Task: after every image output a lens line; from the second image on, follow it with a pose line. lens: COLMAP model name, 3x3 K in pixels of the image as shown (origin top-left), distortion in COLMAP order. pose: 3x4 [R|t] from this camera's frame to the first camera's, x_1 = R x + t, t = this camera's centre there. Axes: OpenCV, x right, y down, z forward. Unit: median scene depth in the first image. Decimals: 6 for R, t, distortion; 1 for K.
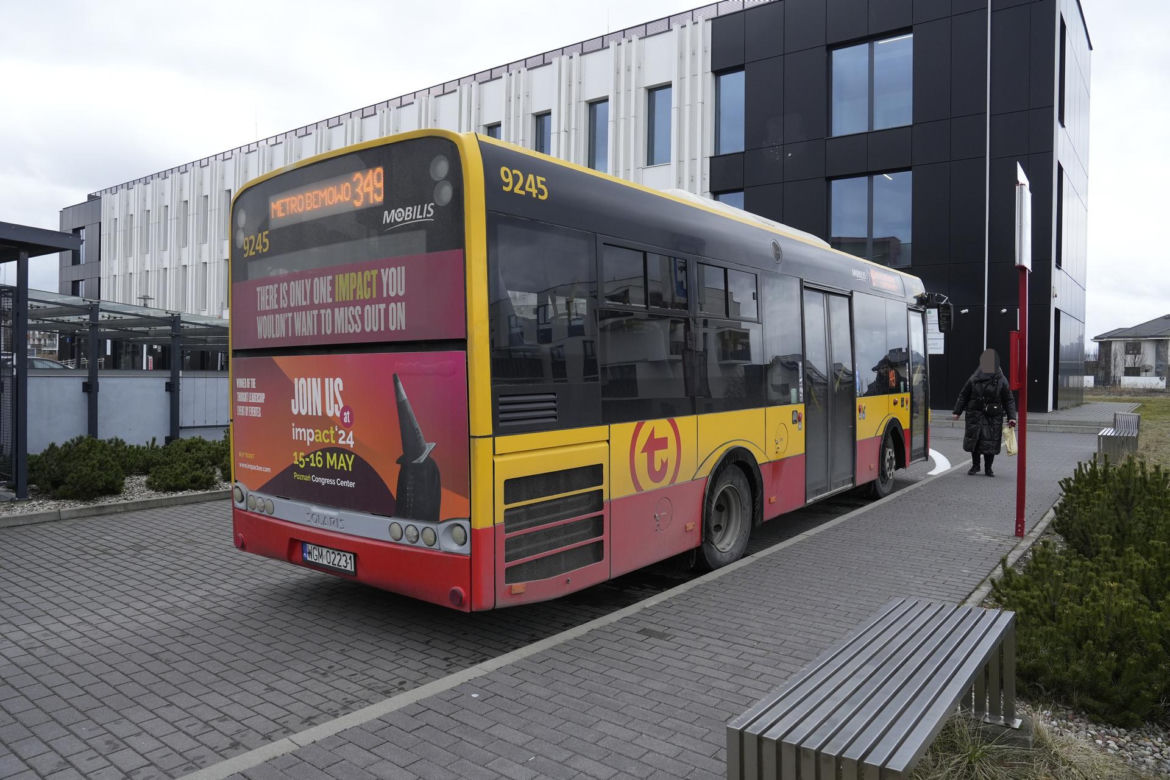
lens RADIAL K [[790.0, 0, 586.0], [0, 790.0, 379.9], [0, 0, 1]] dist [-0.089981, 0.050913]
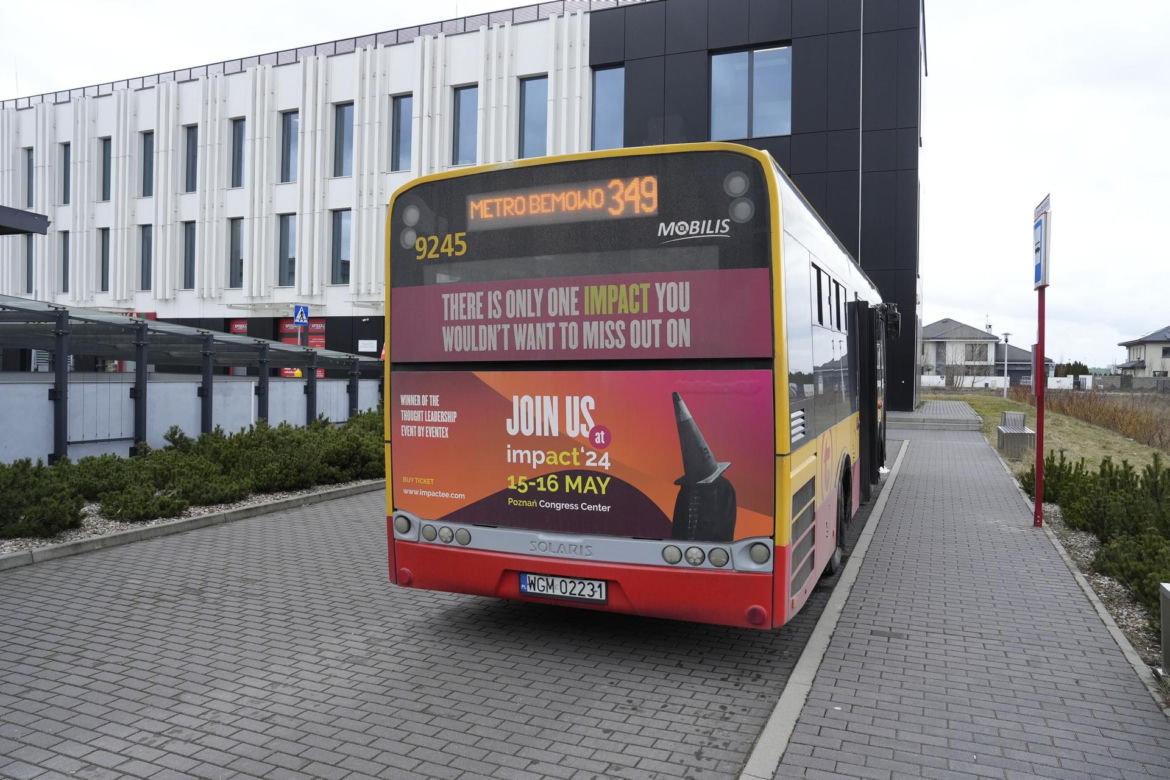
lens RADIAL K [[824.1, 0, 581.0], [0, 824.1, 383.2], [0, 0, 1]] dist [-0.093270, 0.059077]
pose [[0.967861, -0.004970, 0.251436, -0.551403], [0.003034, 0.999963, 0.008085, -0.024834], [-0.251467, -0.007062, 0.967840, 0.043177]]
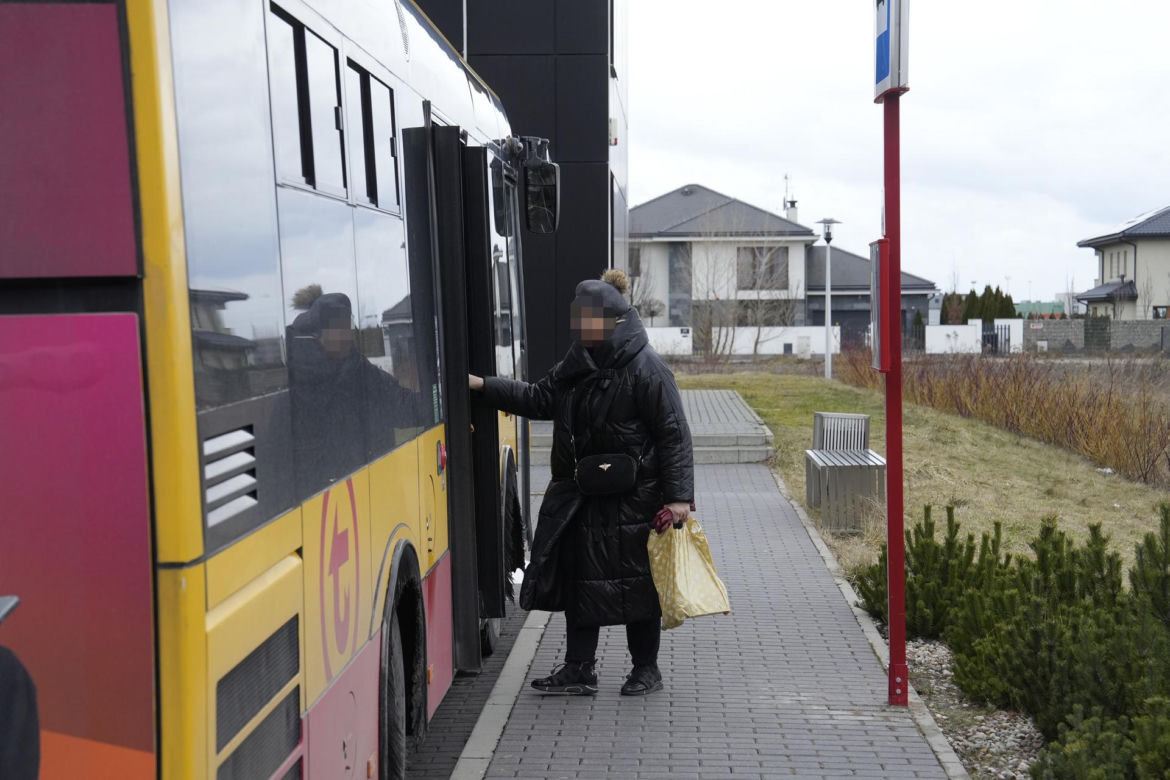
lens RADIAL K [[2134.3, 0, 584.5], [0, 2134.3, 366.5], [0, 0, 1]] dist [0.230932, 0.000000]
pose [[0.815164, -0.028491, 0.578529, -0.451222], [0.023516, 0.999594, 0.016092, -0.020860], [-0.578753, 0.000487, 0.815503, 0.117496]]
